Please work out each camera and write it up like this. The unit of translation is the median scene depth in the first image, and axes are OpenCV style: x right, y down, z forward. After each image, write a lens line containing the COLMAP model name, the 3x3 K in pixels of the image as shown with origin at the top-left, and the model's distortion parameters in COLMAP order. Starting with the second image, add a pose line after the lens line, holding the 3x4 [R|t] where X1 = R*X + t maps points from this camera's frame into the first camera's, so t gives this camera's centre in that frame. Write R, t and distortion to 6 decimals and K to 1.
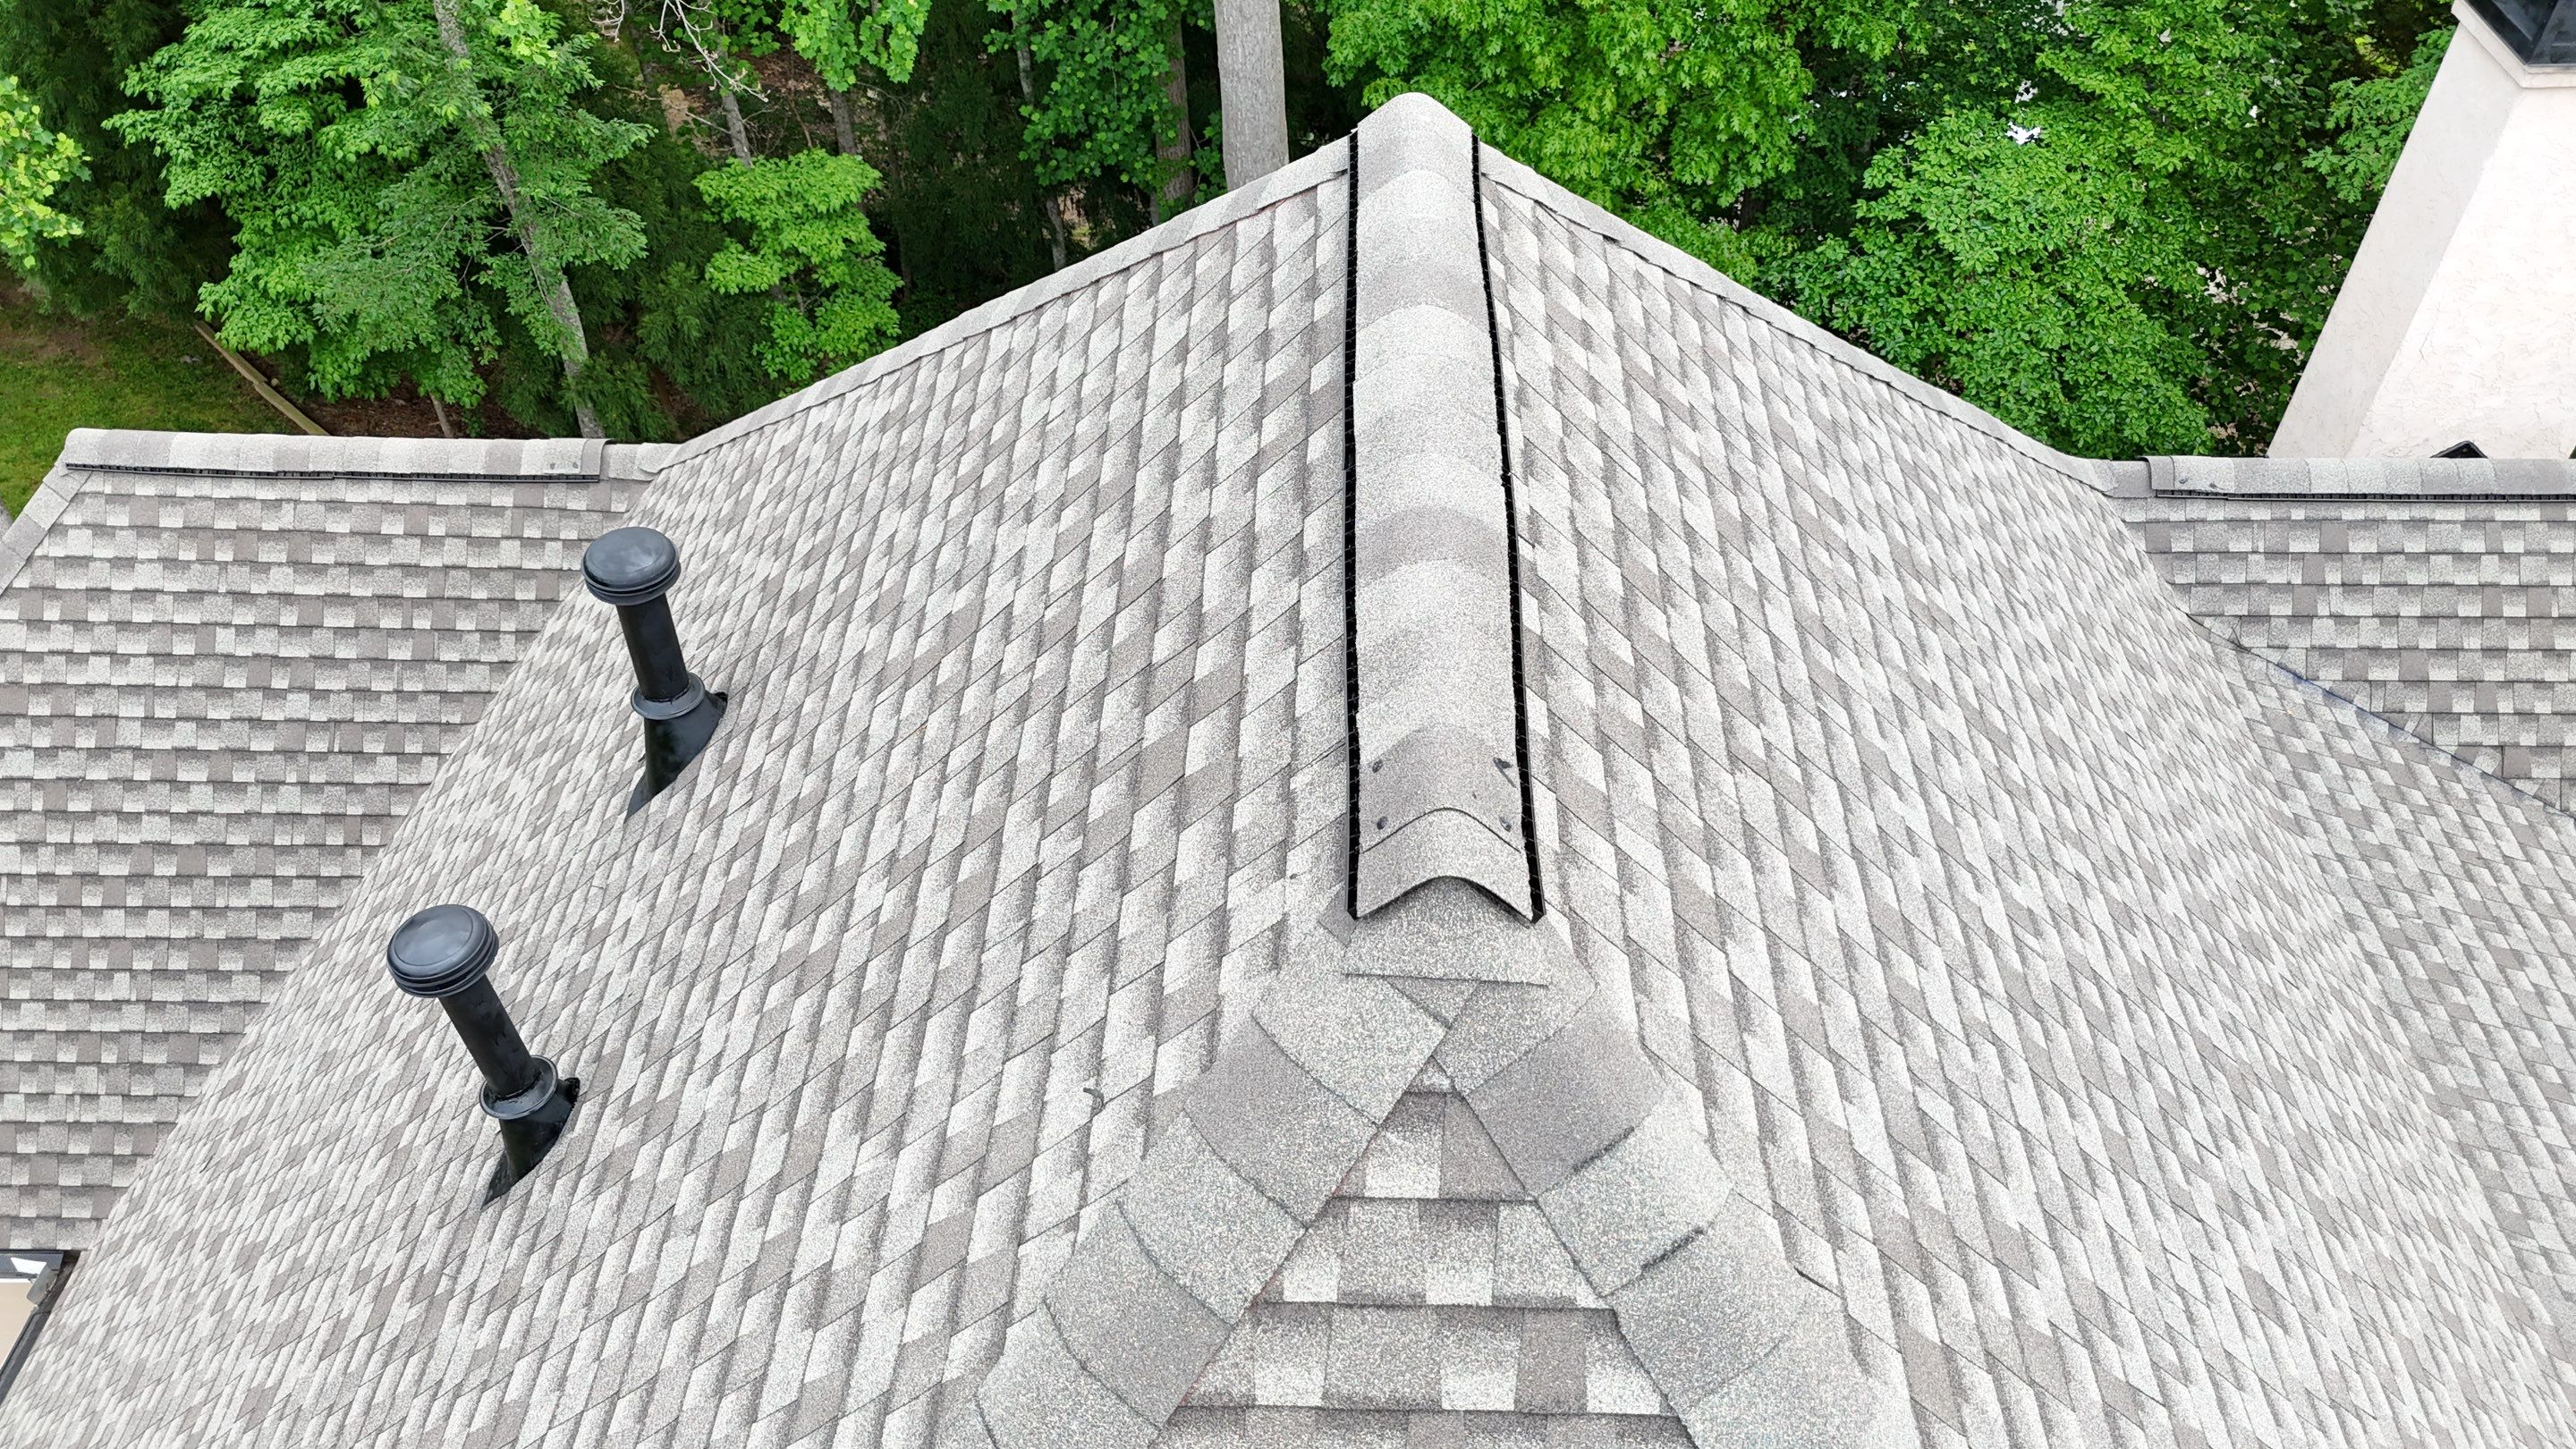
lens RADIAL K [[1897.5, 0, 1291.1], [0, 1897.5, 724.9], [0, 0, 1]] dist [0.074464, -0.069151]
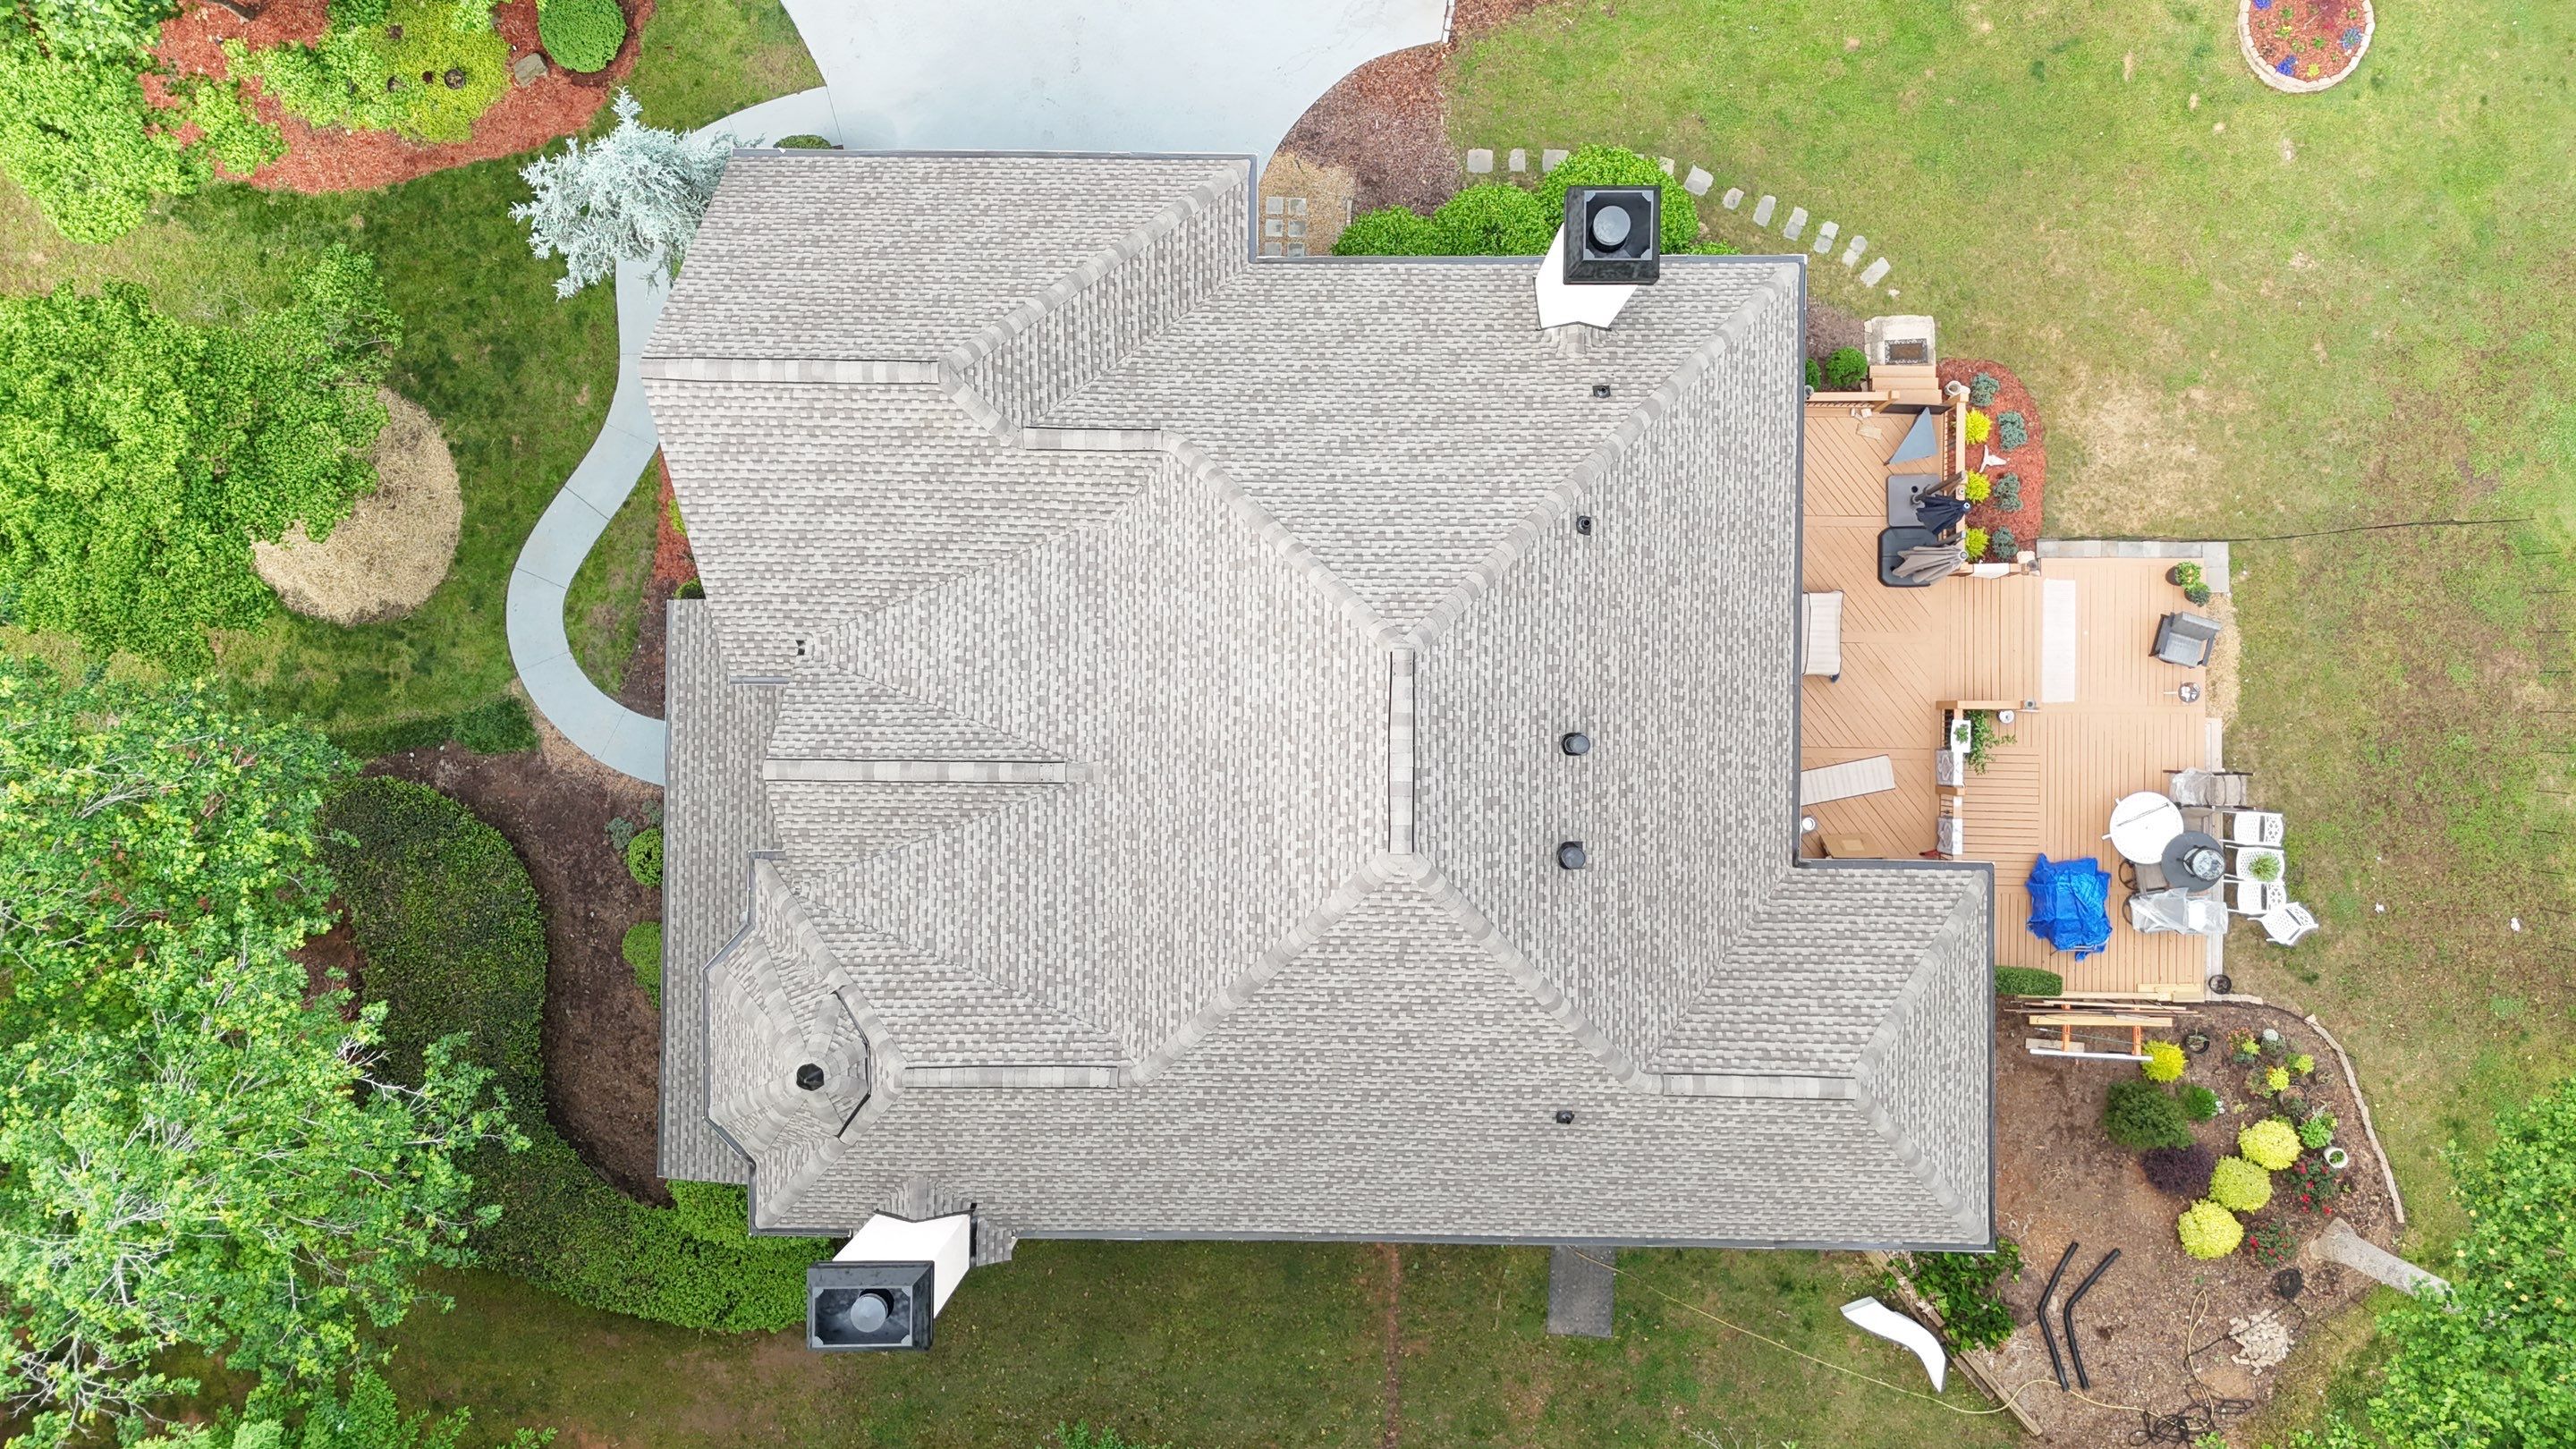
lens RADIAL K [[1897.5, 0, 1306.2], [0, 1897.5, 725.3], [0, 0, 1]] dist [0.074464, -0.069151]
pose [[-0.999706, 0.023232, 0.006983, 0.128921], [-0.011099, -0.693997, 0.719892, -1.762667], [0.021571, 0.719603, 0.694051, -1.304348]]
